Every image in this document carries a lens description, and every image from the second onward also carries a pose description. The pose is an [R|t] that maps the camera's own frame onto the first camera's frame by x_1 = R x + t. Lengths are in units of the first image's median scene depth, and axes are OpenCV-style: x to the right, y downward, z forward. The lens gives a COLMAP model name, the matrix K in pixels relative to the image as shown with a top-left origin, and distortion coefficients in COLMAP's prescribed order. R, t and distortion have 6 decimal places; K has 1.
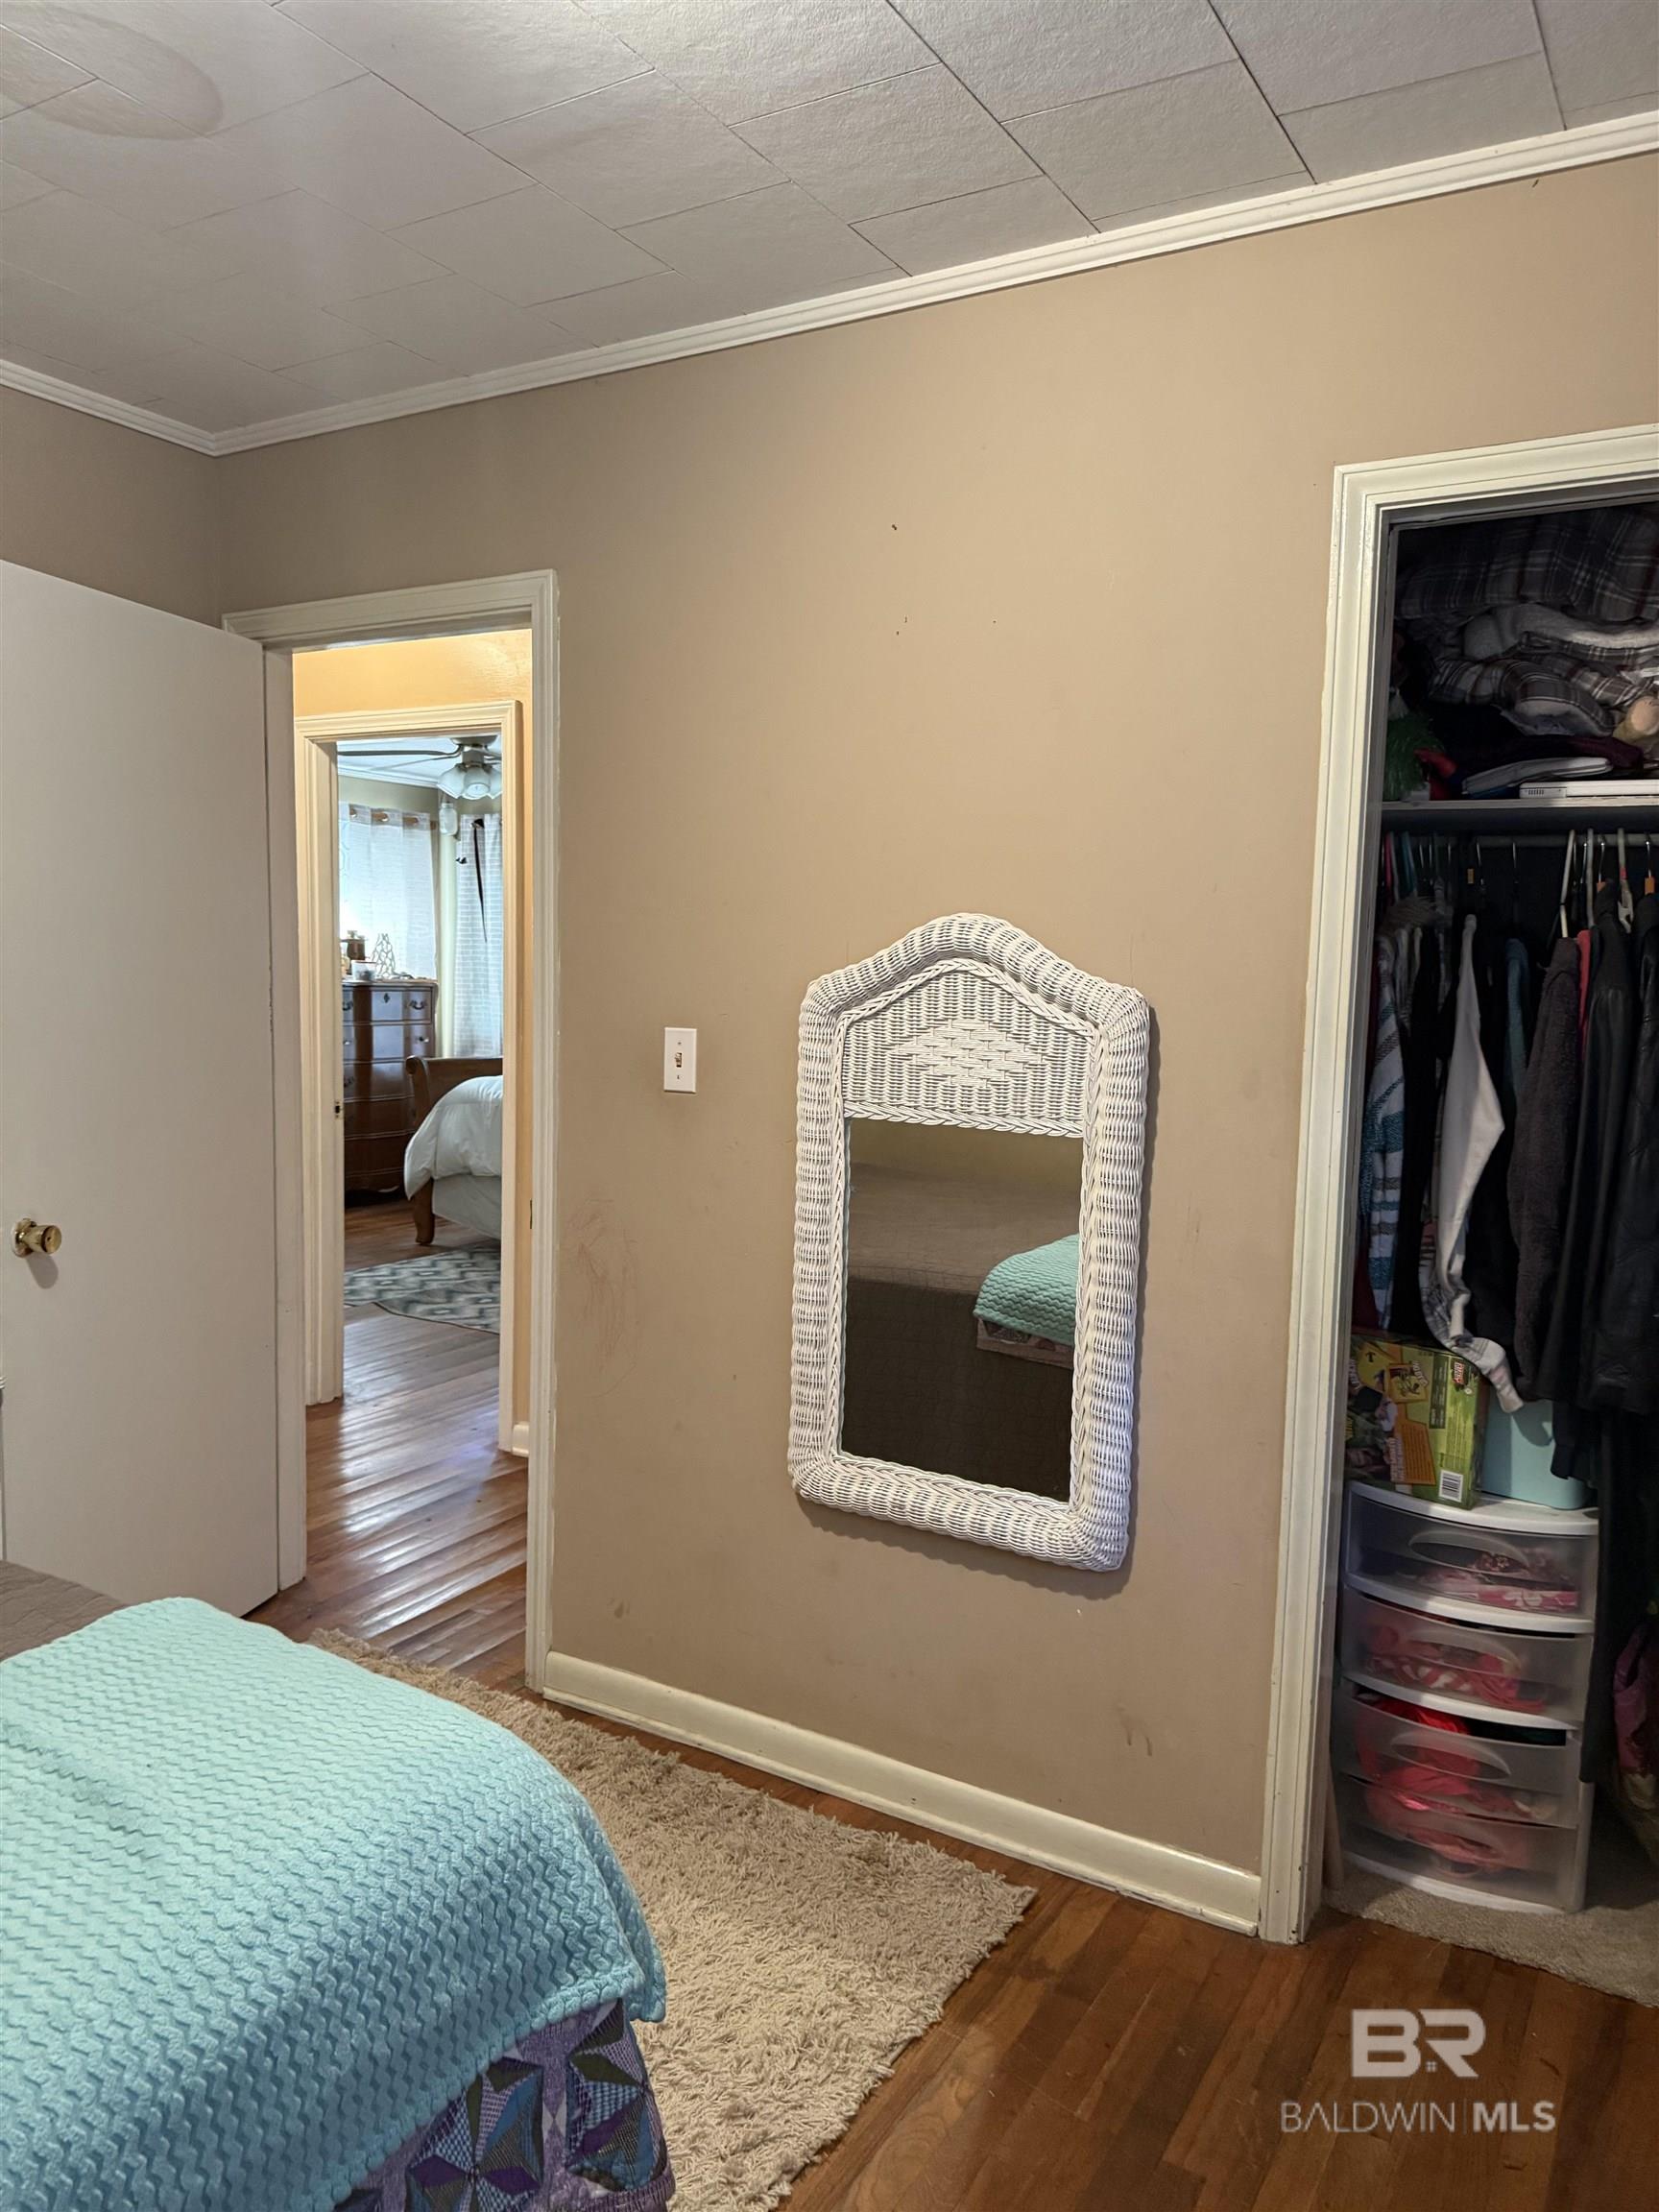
lens RADIAL K [[1581.7, 0, 832.3], [0, 1581.7, 1108.9], [0, 0, 1]] dist [0.061624, -0.074145]
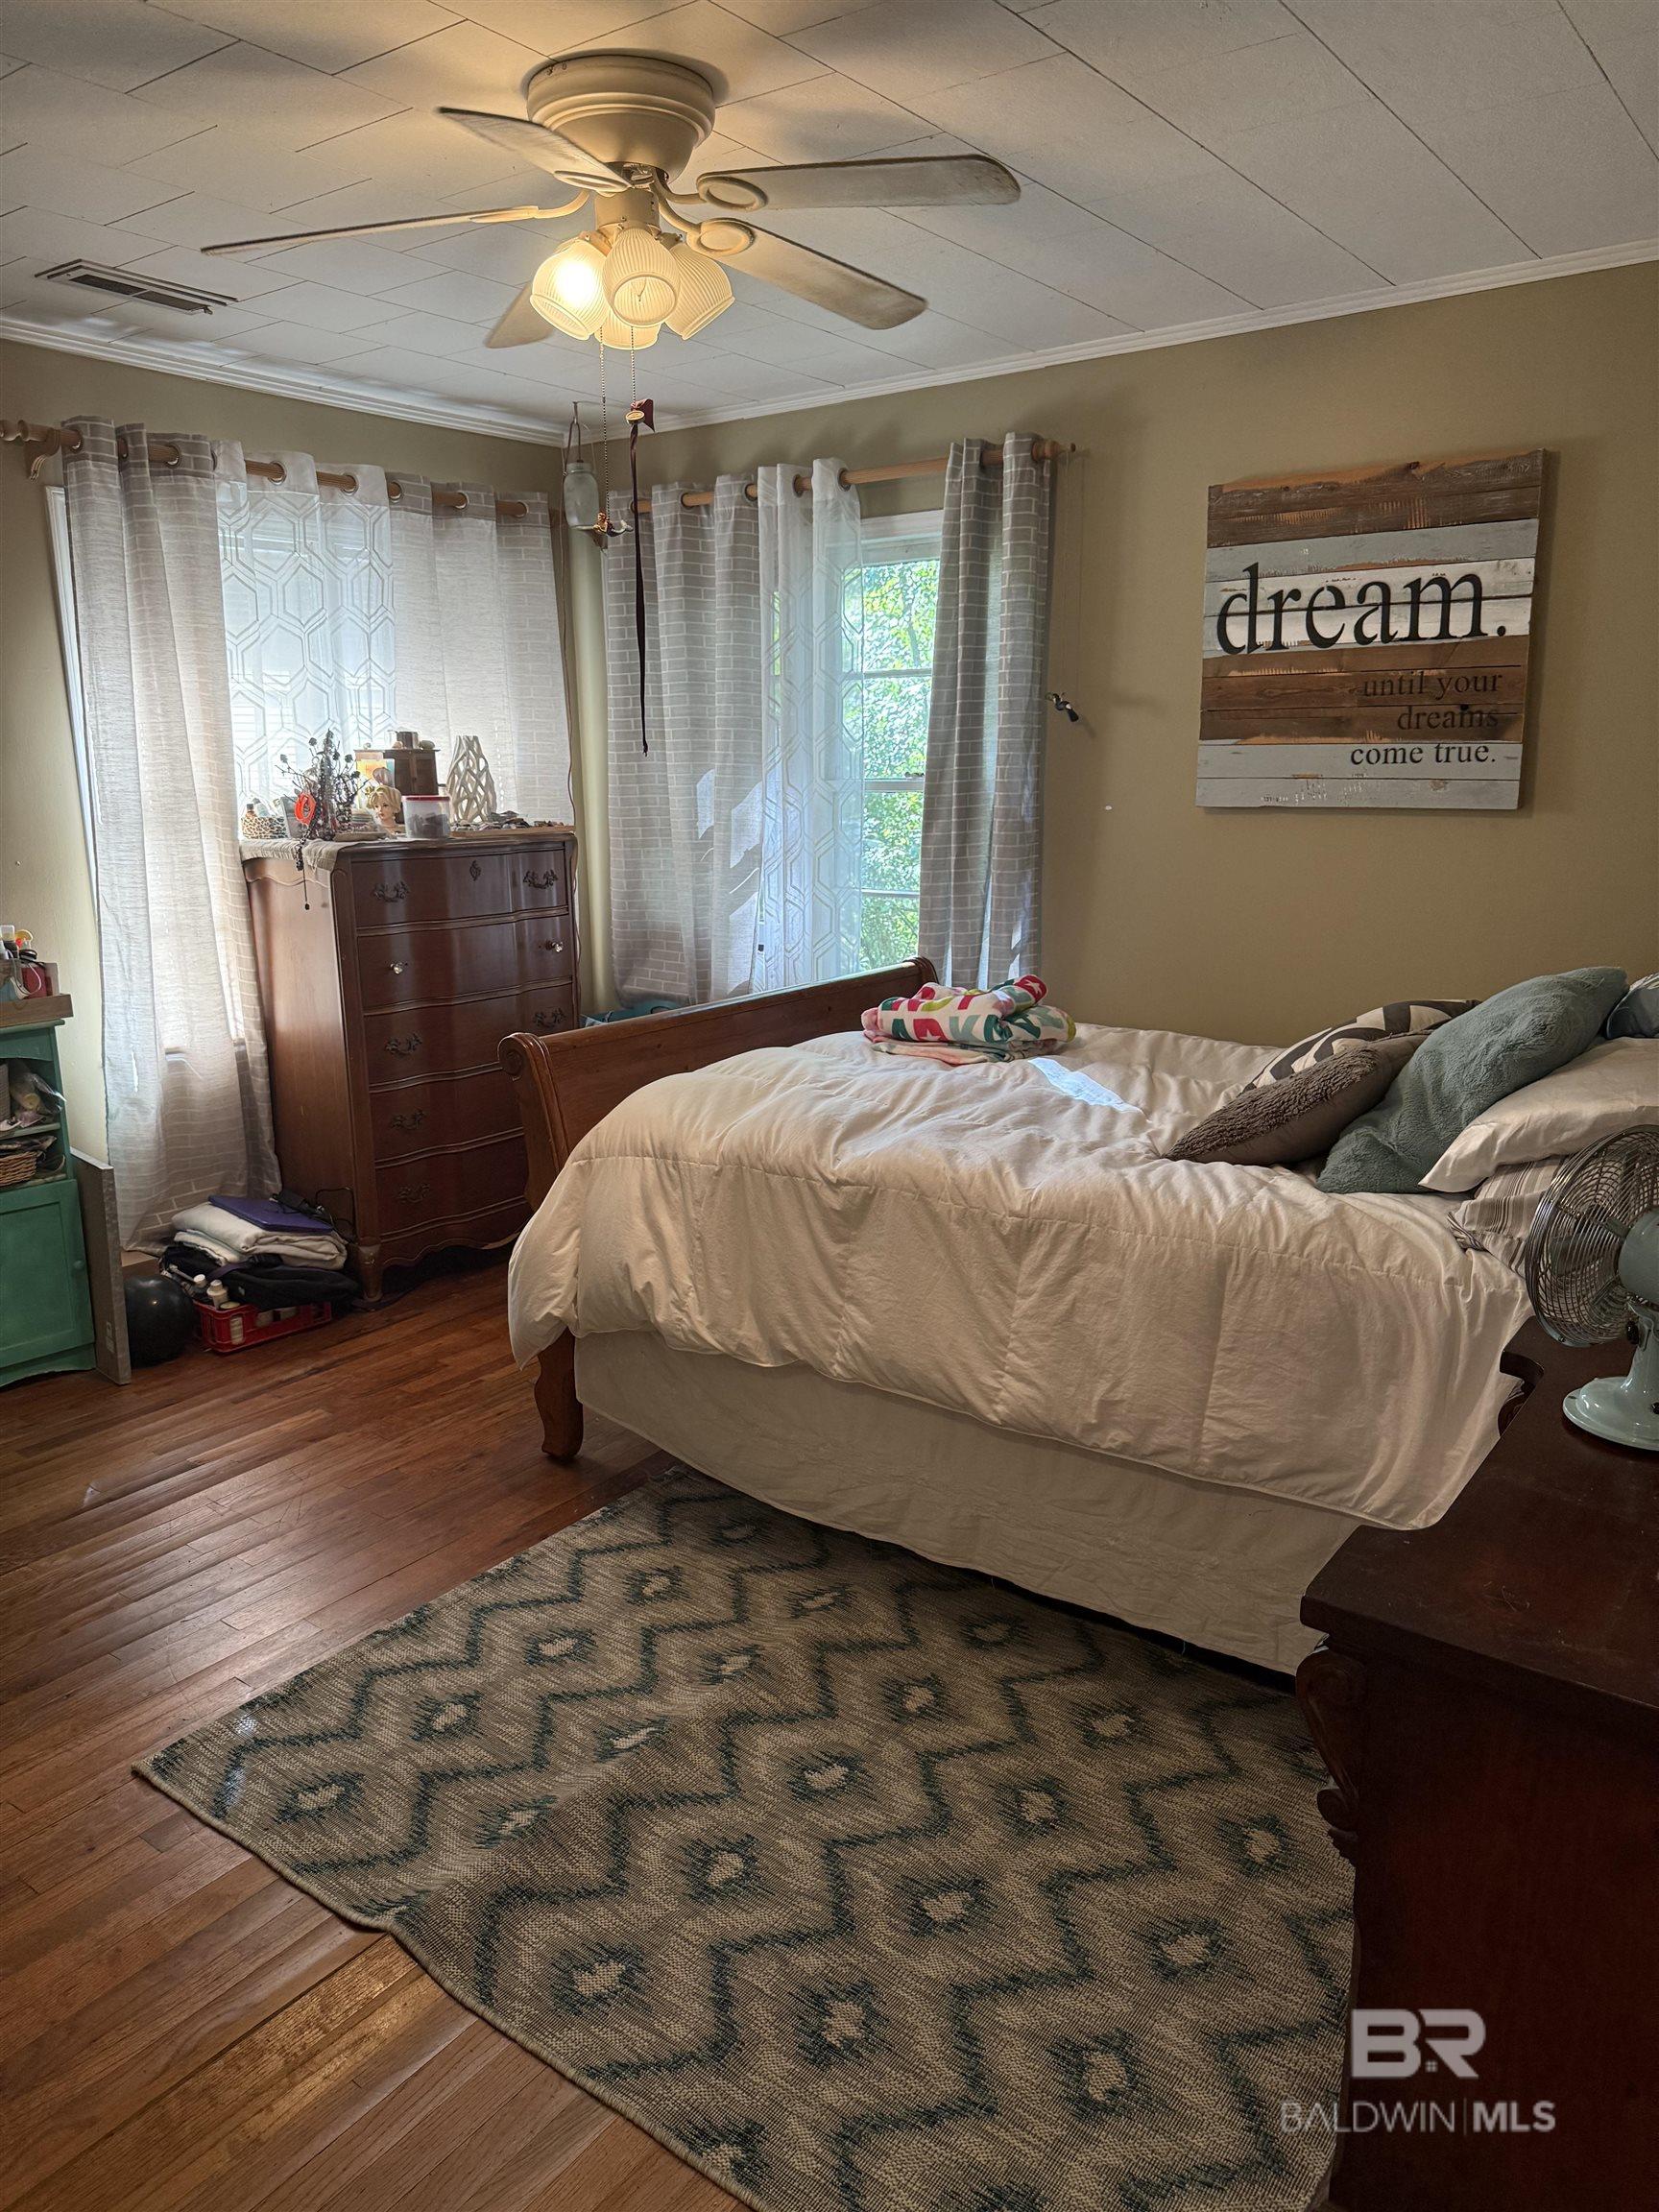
lens RADIAL K [[1581.7, 0, 829.0], [0, 1581.7, 1104.2], [0, 0, 1]] dist [0.061624, -0.074145]
pose [[0.995081, -0.001833, -0.099050, -0.119253], [0.015156, 0.990875, 0.133927, -0.062004], [0.097901, -0.134770, 0.986029, 0.505641]]
